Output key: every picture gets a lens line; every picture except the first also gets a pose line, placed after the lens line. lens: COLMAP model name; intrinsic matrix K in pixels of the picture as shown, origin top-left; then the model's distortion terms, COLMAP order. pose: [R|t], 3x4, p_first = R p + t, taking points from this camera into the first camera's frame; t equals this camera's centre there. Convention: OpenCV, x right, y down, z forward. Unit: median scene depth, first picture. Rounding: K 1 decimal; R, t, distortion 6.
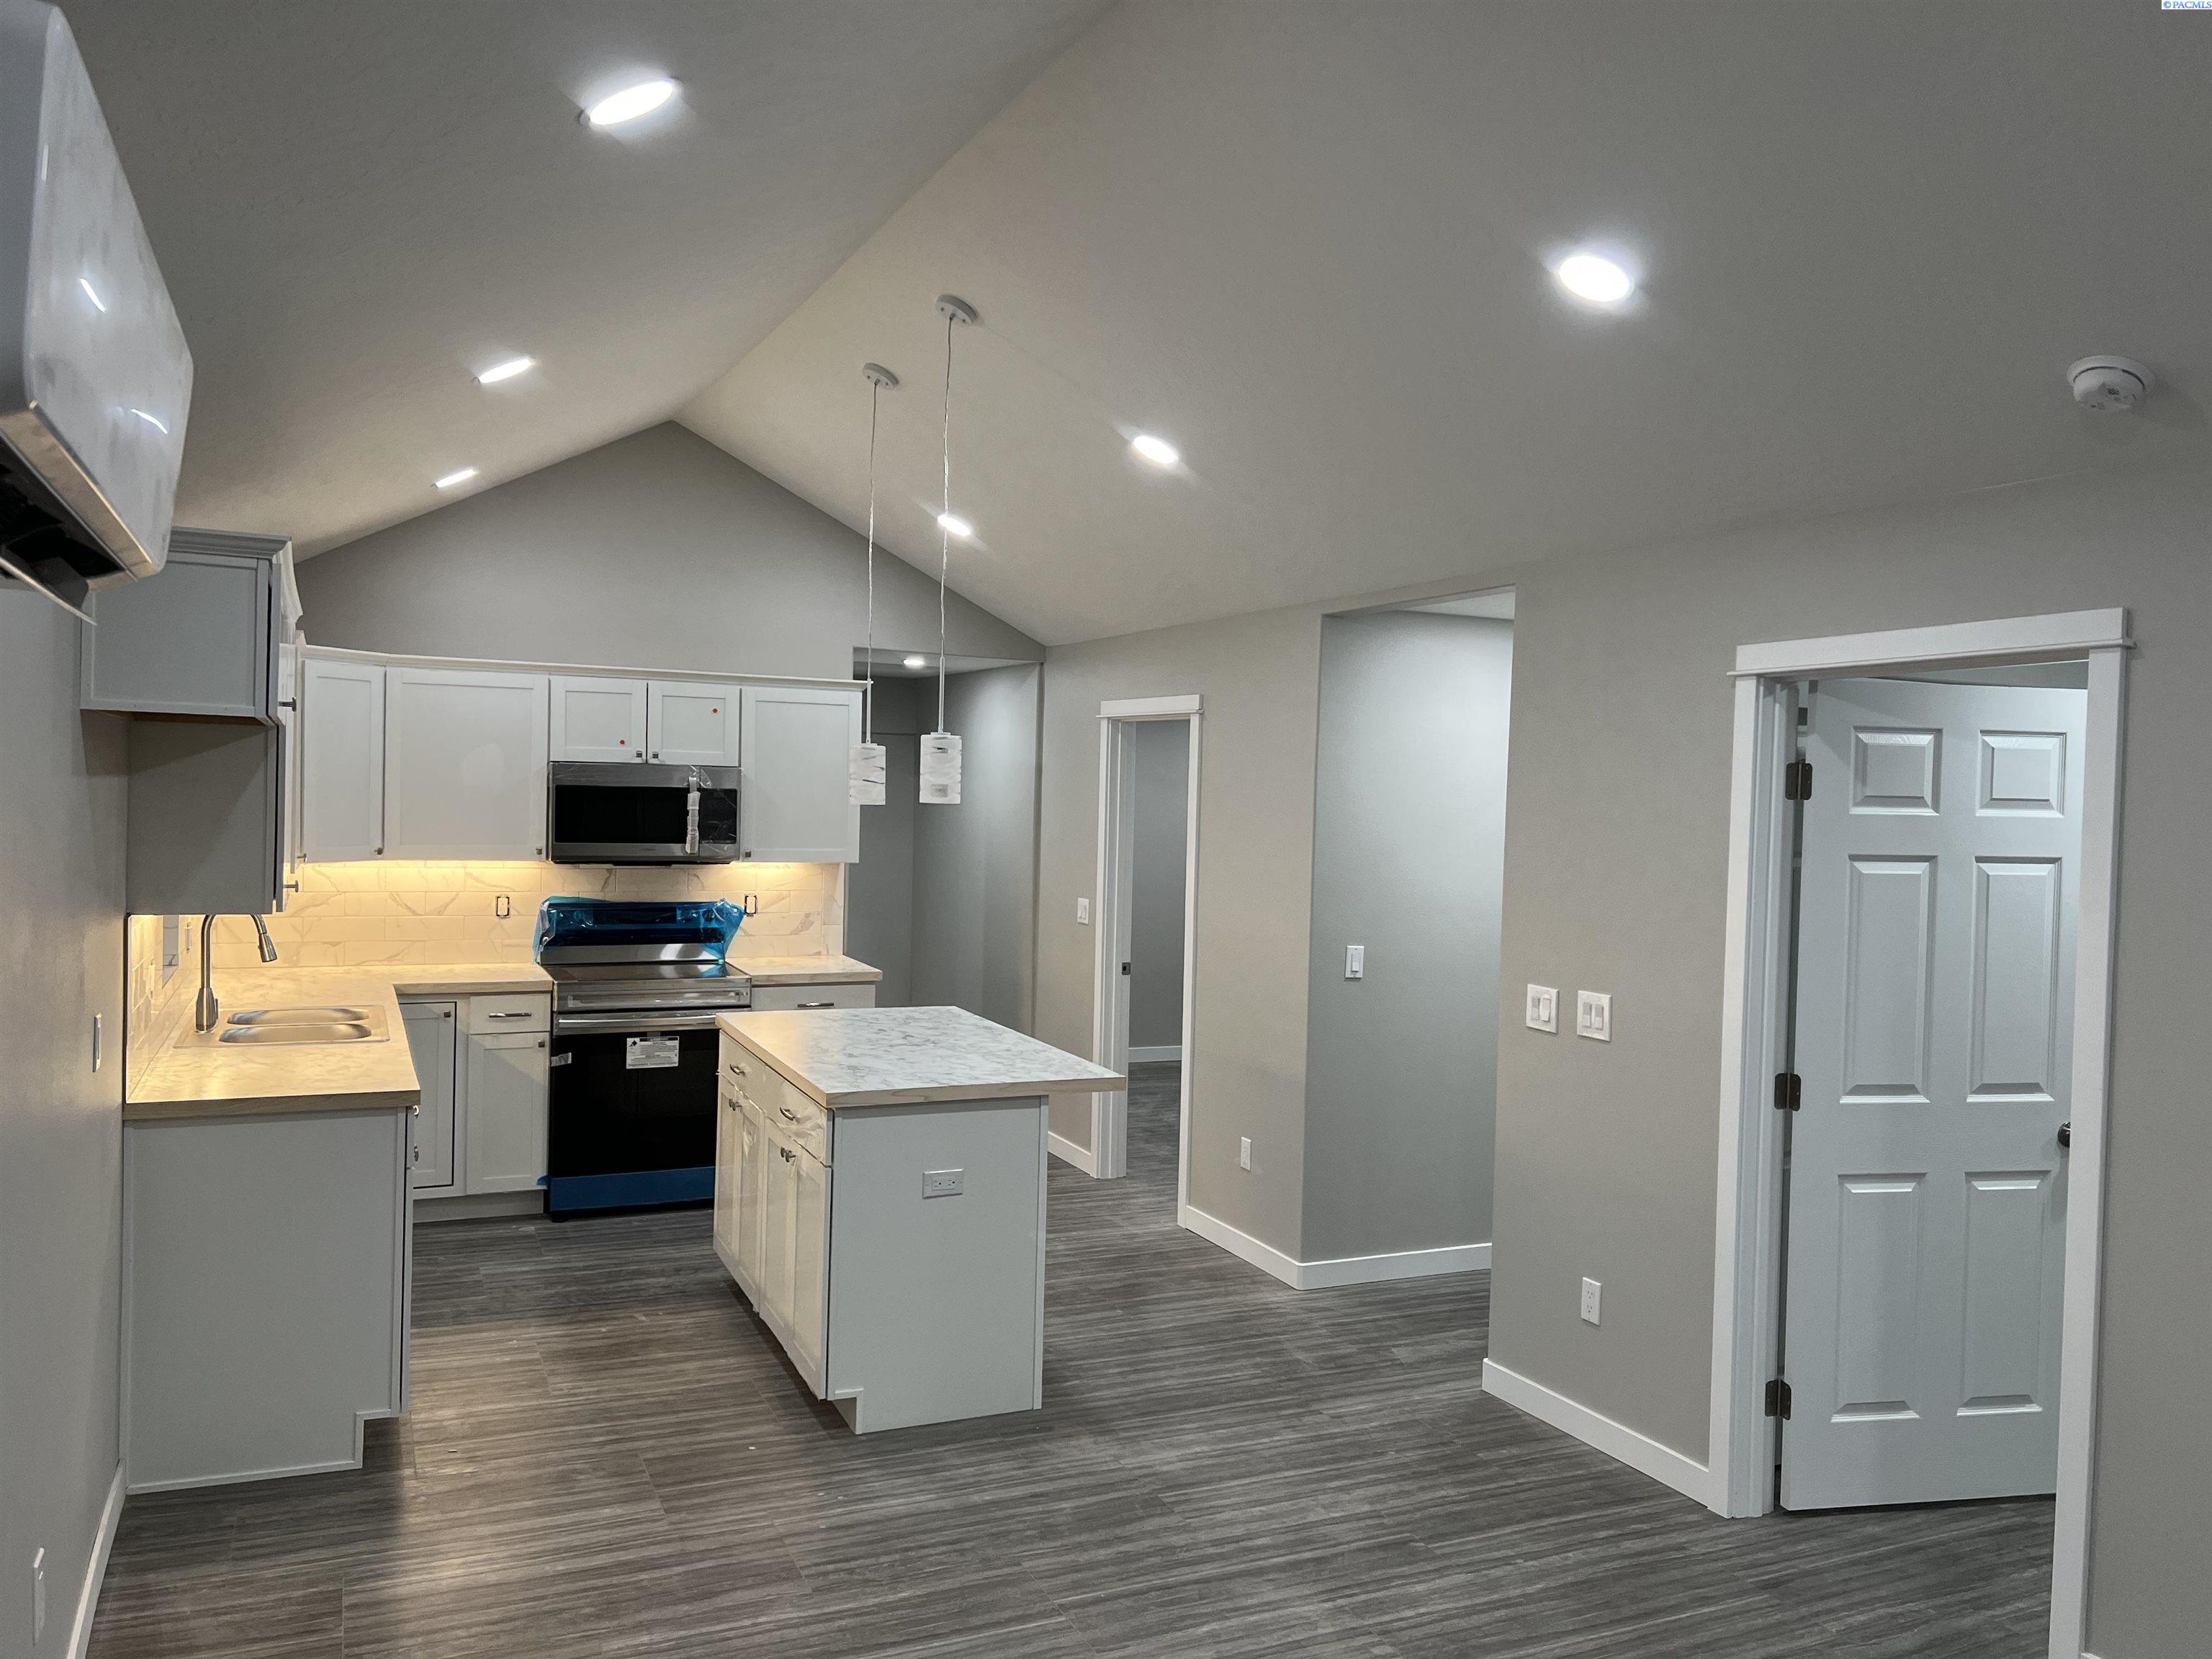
lens RADIAL K [[1633.2, 0, 1095.0], [0, 1633.2, 831.1], [0, 0, 1]] dist [0.074809, -0.092125]
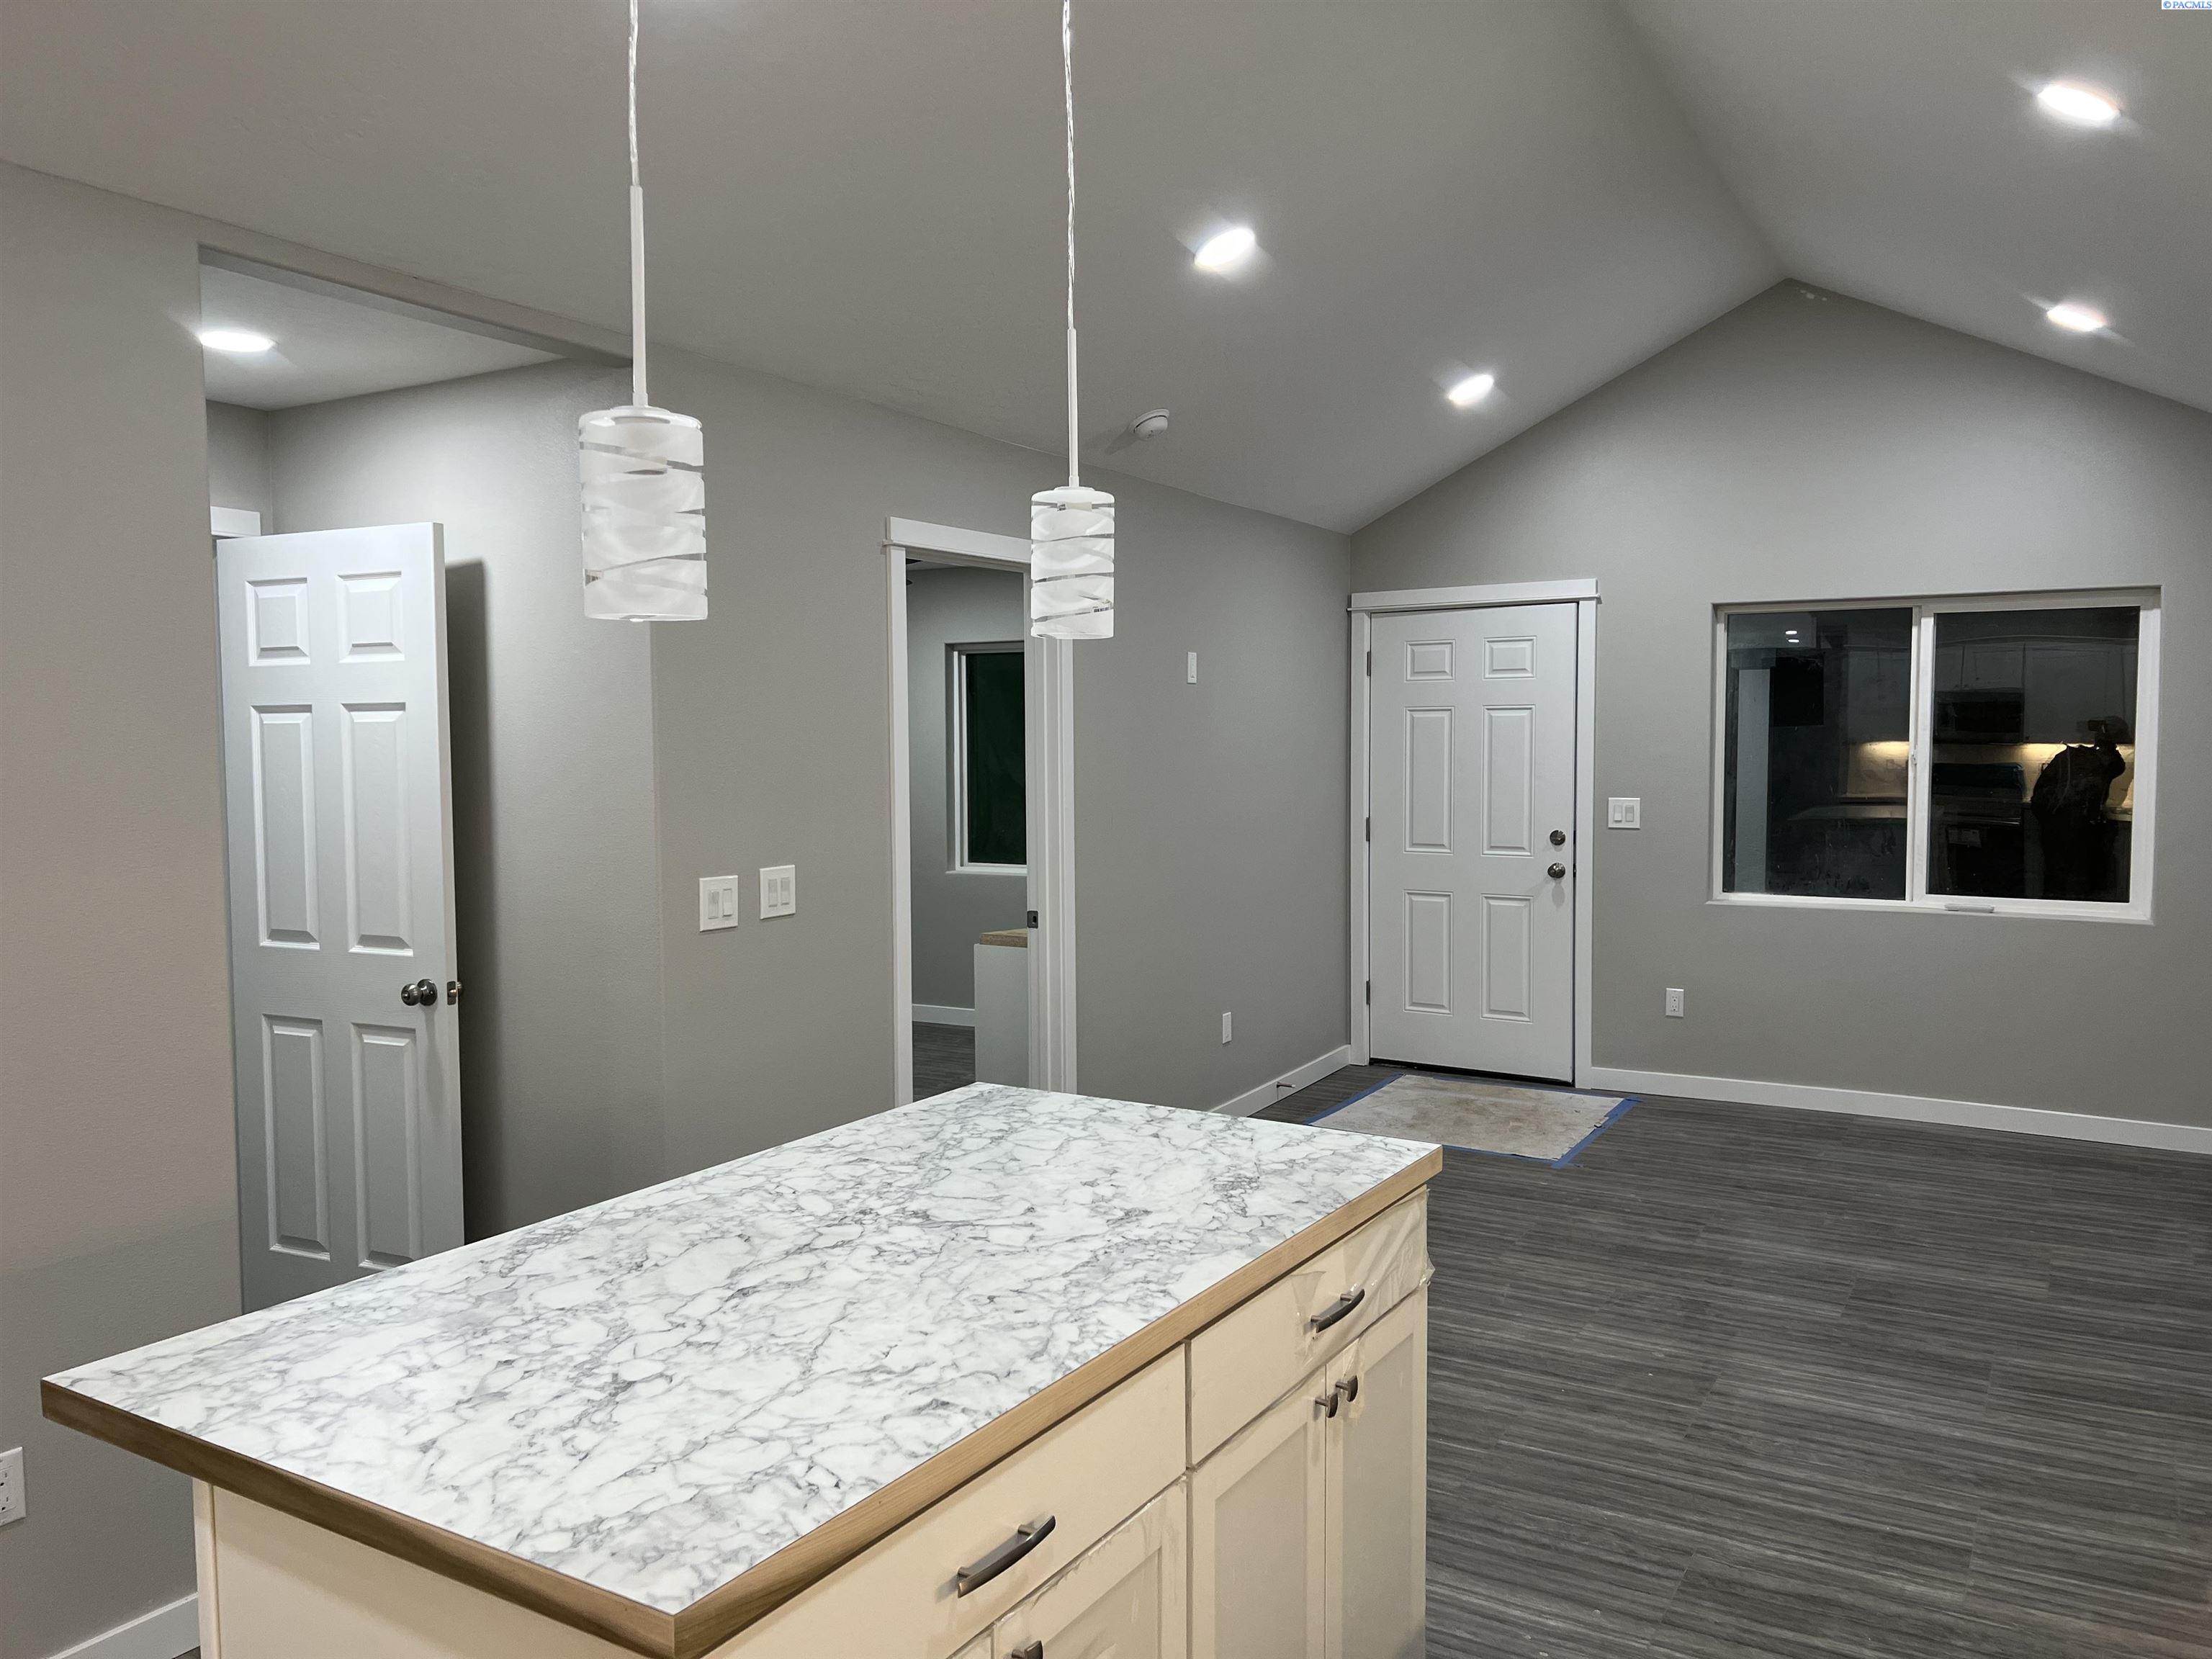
lens RADIAL K [[1633.2, 0, 1095.0], [0, 1633.2, 831.1], [0, 0, 1]] dist [0.074809, -0.092125]
pose [[-0.568071, -0.070769, 0.819931, -0.639002], [0.011977, 0.995480, 0.094218, -0.005752], [-0.822892, 0.063343, -0.564655, 1.621416]]
